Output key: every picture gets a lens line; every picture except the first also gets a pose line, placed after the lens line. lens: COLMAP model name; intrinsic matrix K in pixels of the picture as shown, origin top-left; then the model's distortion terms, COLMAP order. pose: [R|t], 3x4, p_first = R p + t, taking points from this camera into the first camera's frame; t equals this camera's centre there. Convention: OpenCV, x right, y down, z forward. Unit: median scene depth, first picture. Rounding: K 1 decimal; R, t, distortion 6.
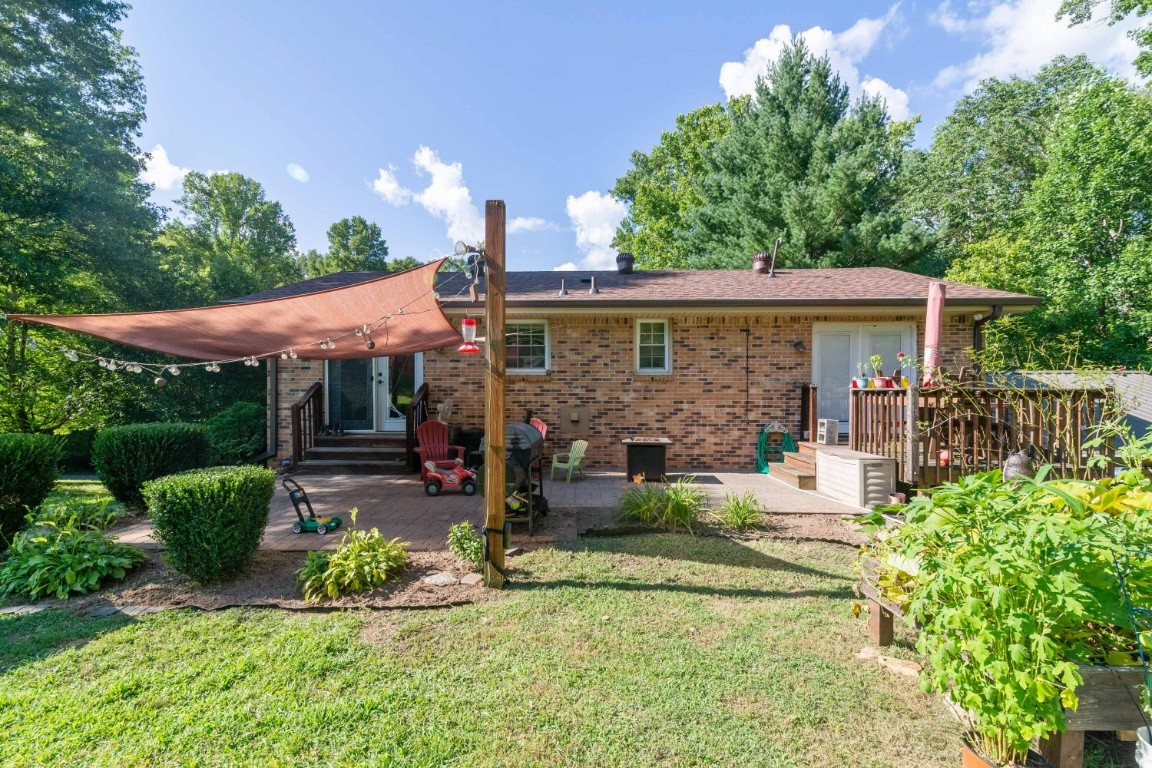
lens RADIAL K [[519.4, 0, 571.8], [0, 519.4, 386.0], [0, 0, 1]] dist [0.013770, -0.000745]
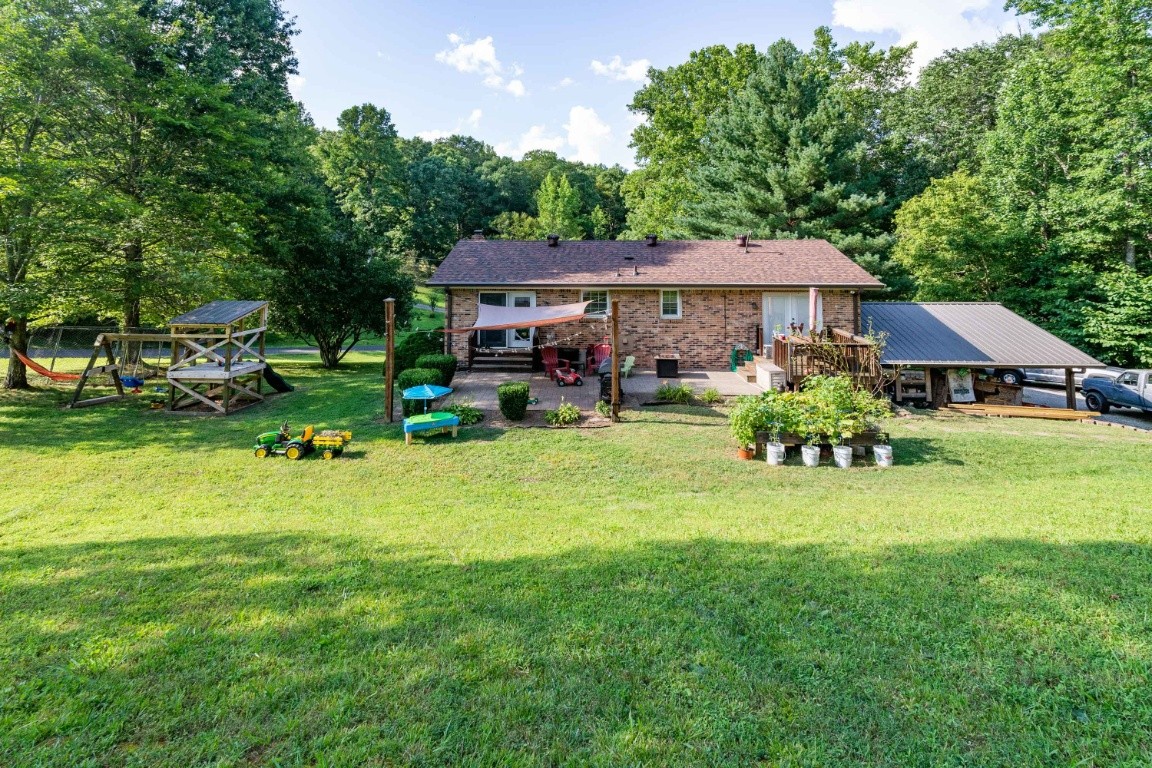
lens RADIAL K [[737.9, 0, 393.7], [0, 737.9, 293.2], [0, 0, 1]] dist [0.004809, 0.005628]
pose [[0.978317, -0.031230, -0.204747, -0.259721], [0.058736, 0.989816, 0.129673, -0.502111], [0.198612, -0.138887, 0.970187, -1.686600]]
